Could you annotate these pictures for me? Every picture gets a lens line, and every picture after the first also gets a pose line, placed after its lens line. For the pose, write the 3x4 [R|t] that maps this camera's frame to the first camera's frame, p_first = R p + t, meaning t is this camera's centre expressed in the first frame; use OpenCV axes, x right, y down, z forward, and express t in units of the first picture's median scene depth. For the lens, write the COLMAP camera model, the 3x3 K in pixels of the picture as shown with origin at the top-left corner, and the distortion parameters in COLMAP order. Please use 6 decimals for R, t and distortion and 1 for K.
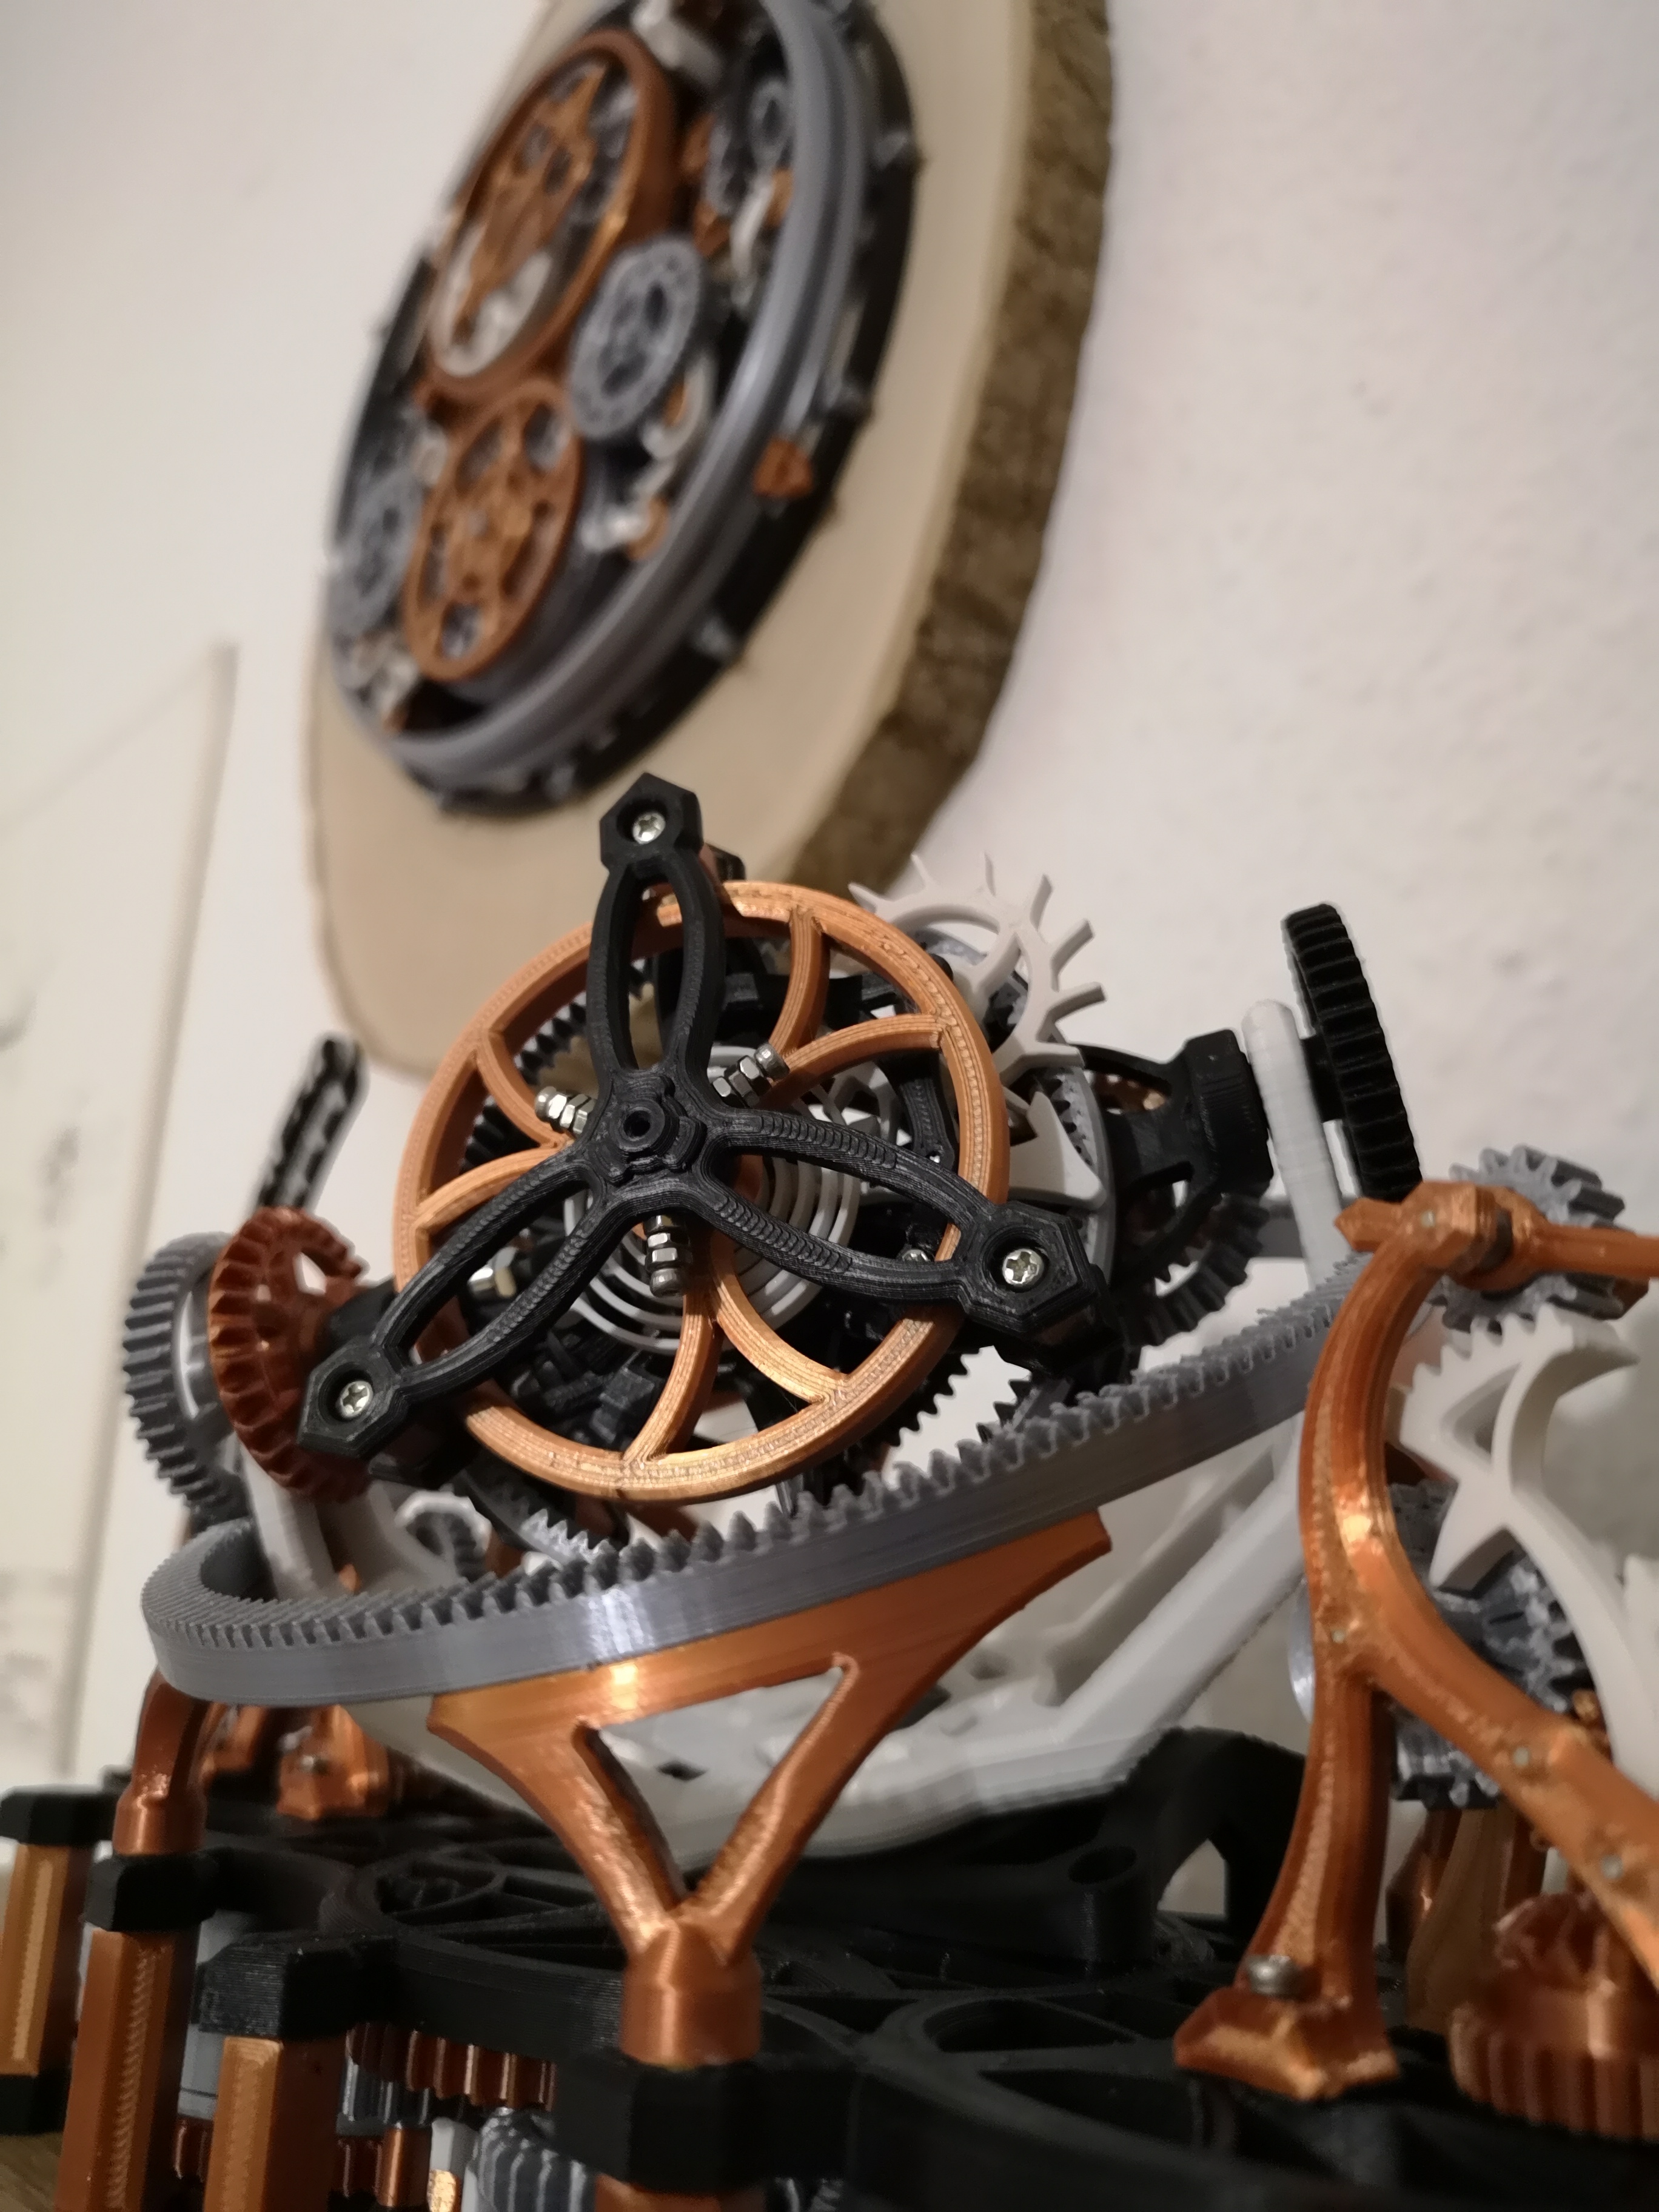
lens RADIAL K [[1763.9, 0, 825.6], [0, 1763.9, 1142.5], [0, 0, 1]] dist [-0.006122, -0.004828]
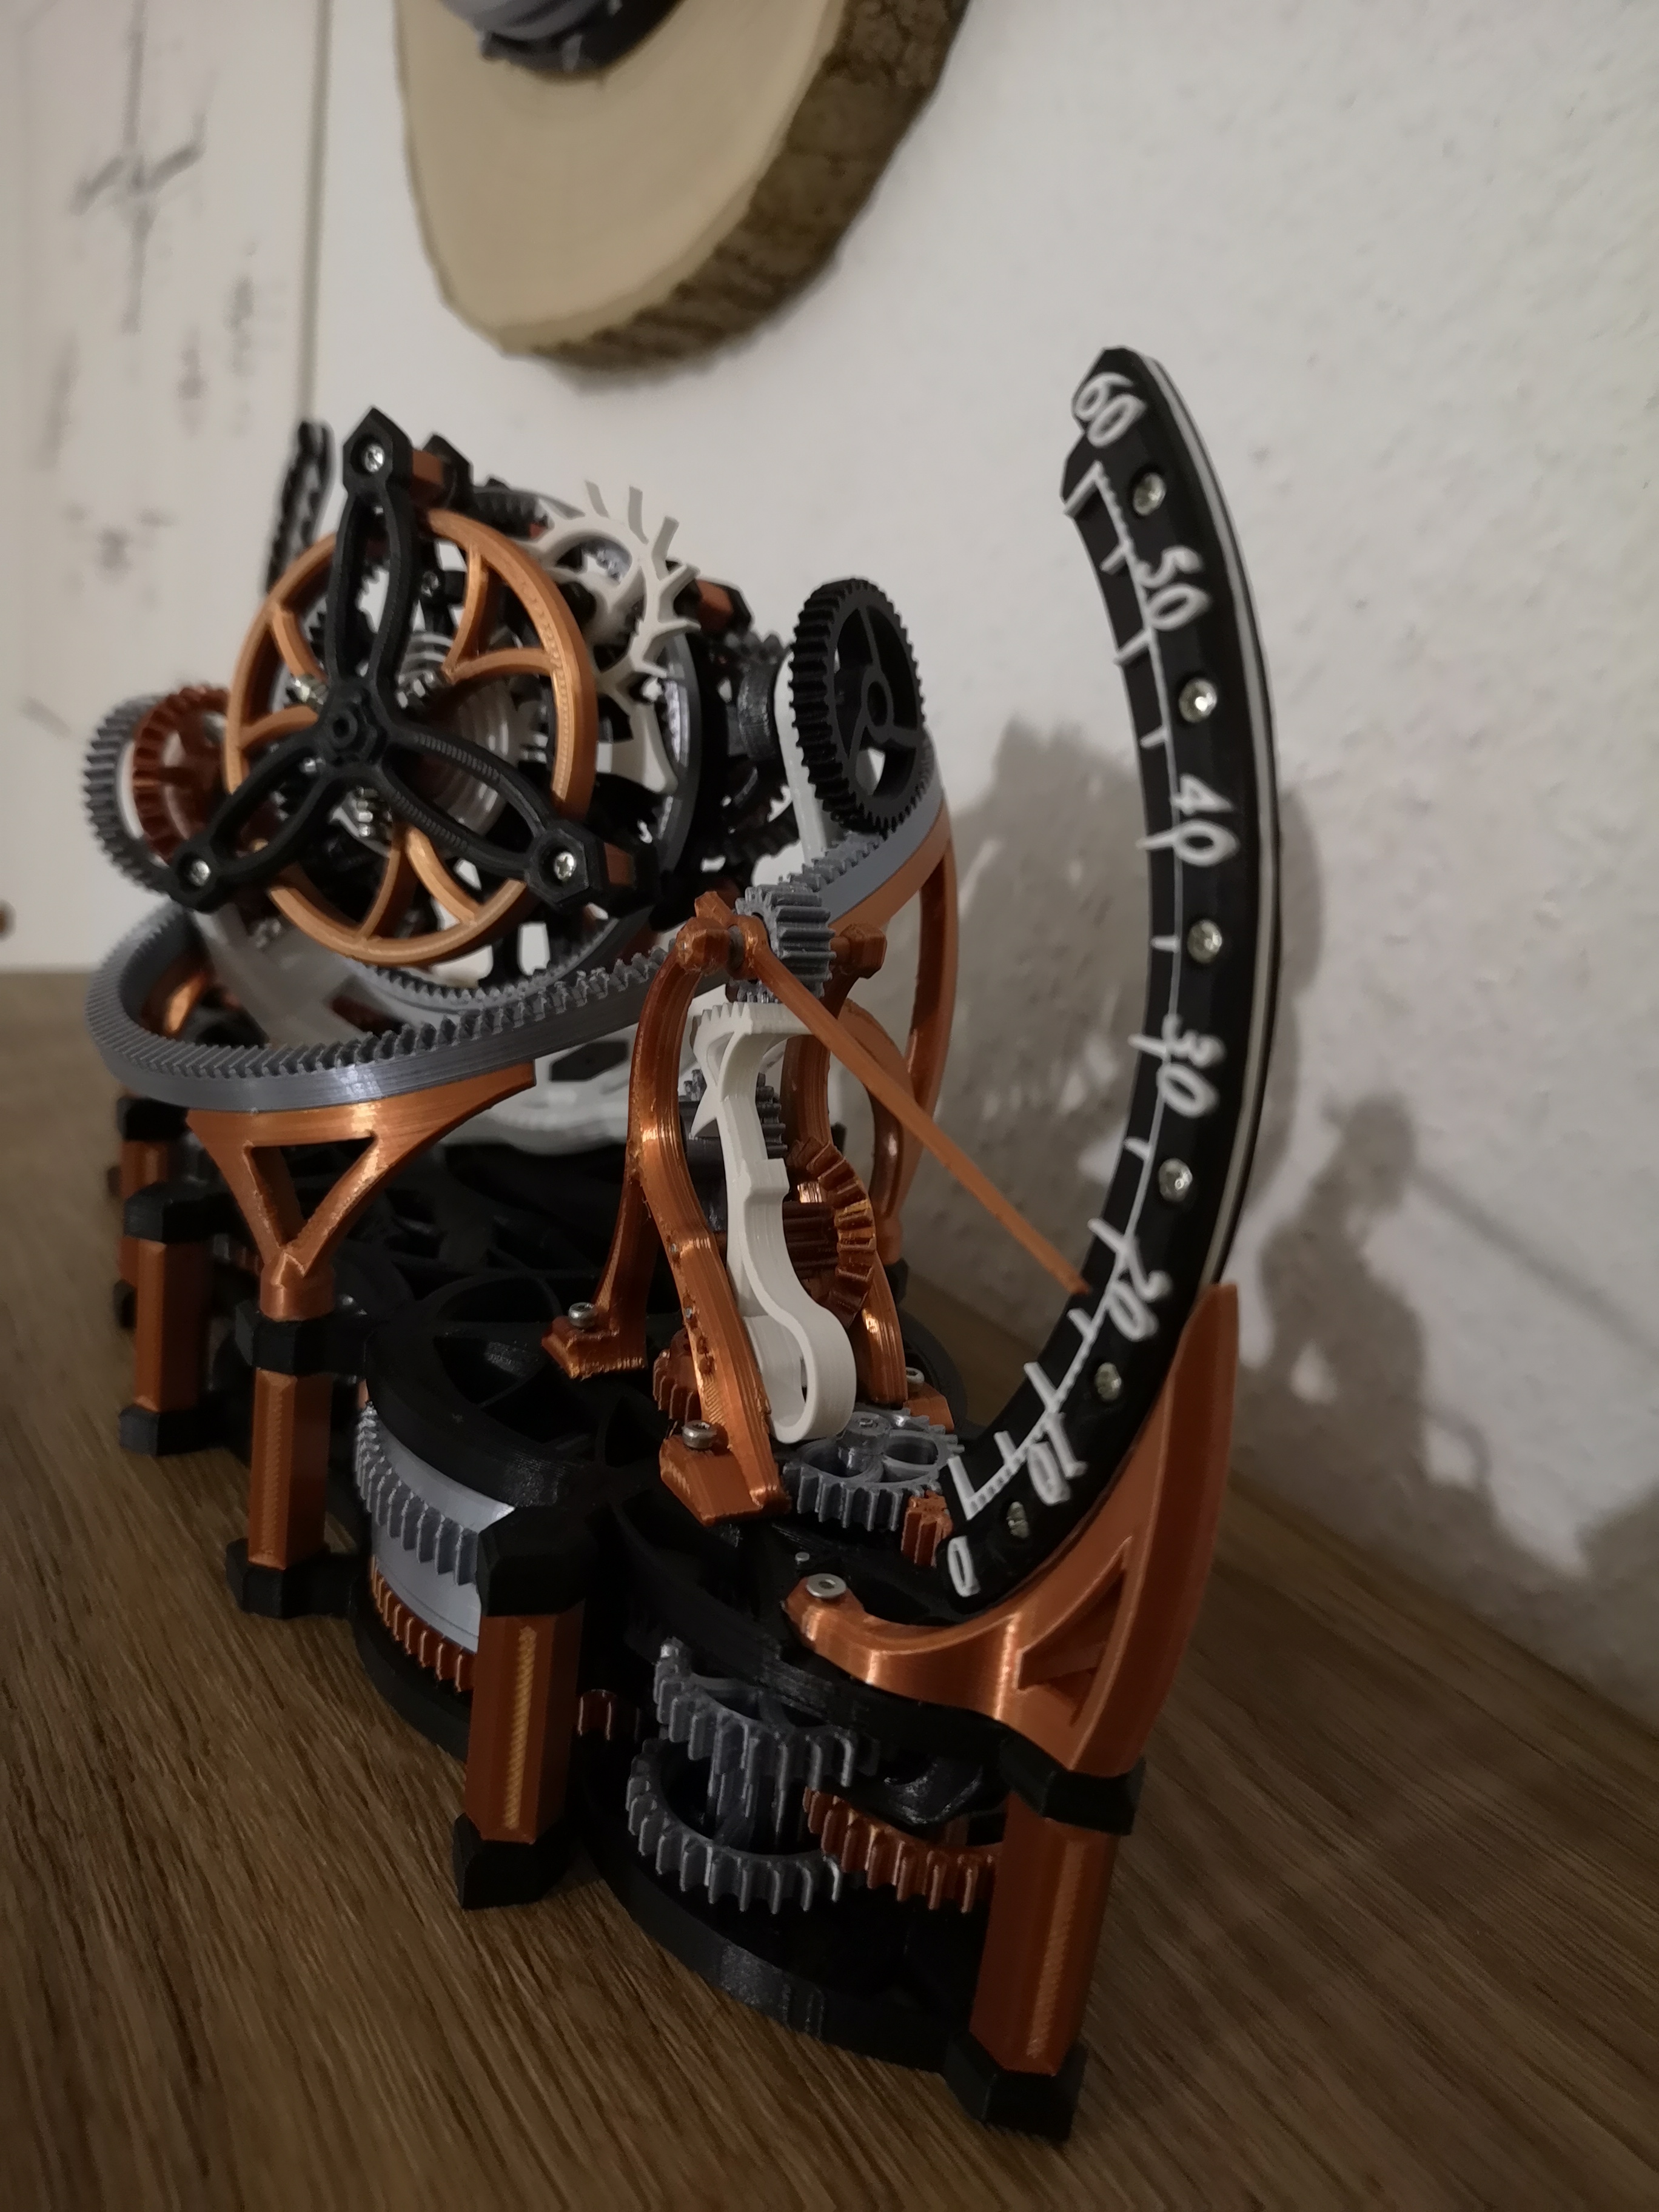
lens RADIAL K [[1763.9, 0, 825.6], [0, 1763.9, 1142.5], [0, 0, 1]] dist [-0.006122, -0.004828]
pose [[0.981958, 0.119434, -0.146606, 0.485493], [-0.028571, 0.860103, 0.509320, -0.420374], [0.186926, -0.495943, 0.847997, -0.298918]]
